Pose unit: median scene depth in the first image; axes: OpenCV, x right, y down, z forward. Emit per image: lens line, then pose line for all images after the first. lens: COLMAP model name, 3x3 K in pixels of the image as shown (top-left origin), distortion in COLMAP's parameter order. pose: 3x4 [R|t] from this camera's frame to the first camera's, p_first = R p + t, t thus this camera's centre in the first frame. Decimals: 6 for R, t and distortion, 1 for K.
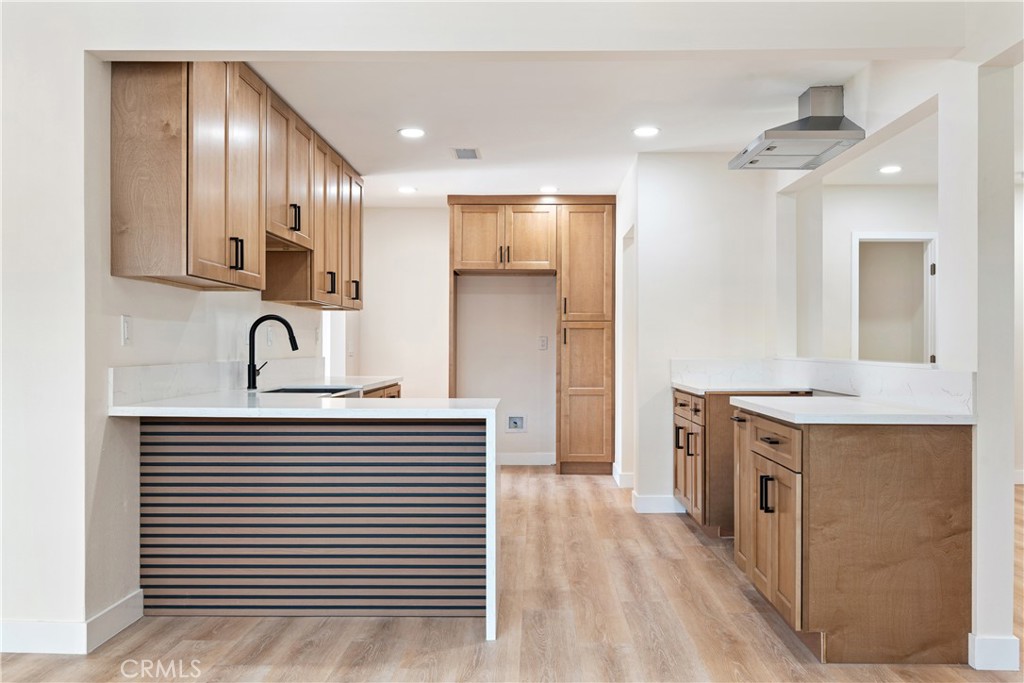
lens RADIAL K [[835.2, 0, 548.3], [0, 835.2, 353.6], [0, 0, 1]] dist [-0.009864, -0.000193]
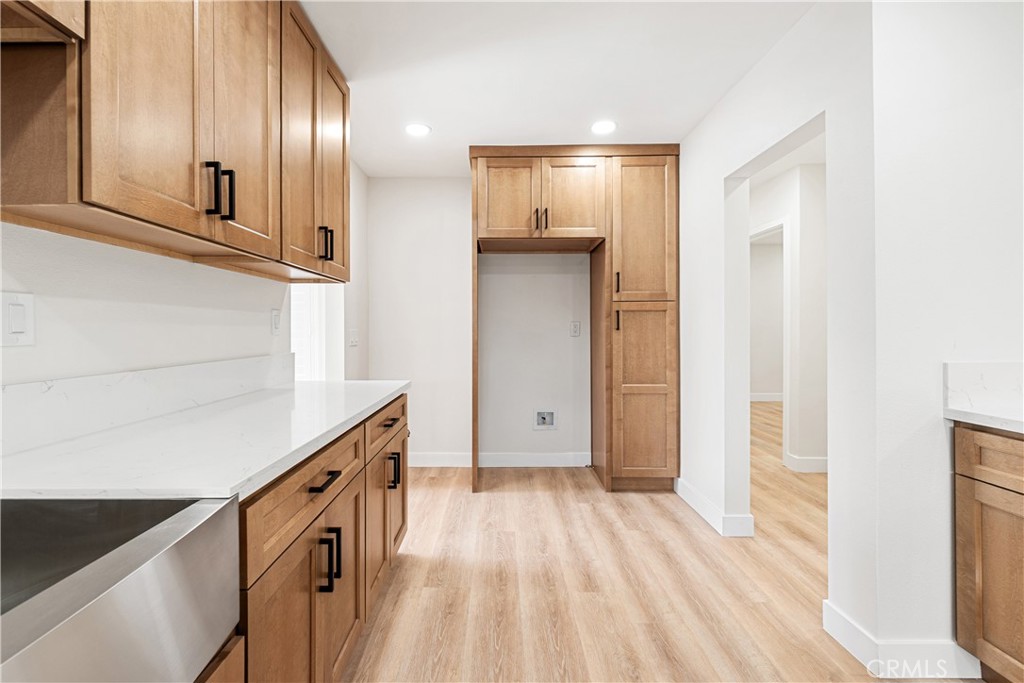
lens RADIAL K [[439.0, 0, 498.7], [0, 439.0, 327.8], [0, 0, 1]] dist [-0.002023, 0.000319]
pose [[0.999914, -0.007374, -0.010882, -0.089278], [0.007279, 0.999935, -0.008772, -0.010814], [0.010946, 0.008692, 0.999902, 0.579145]]
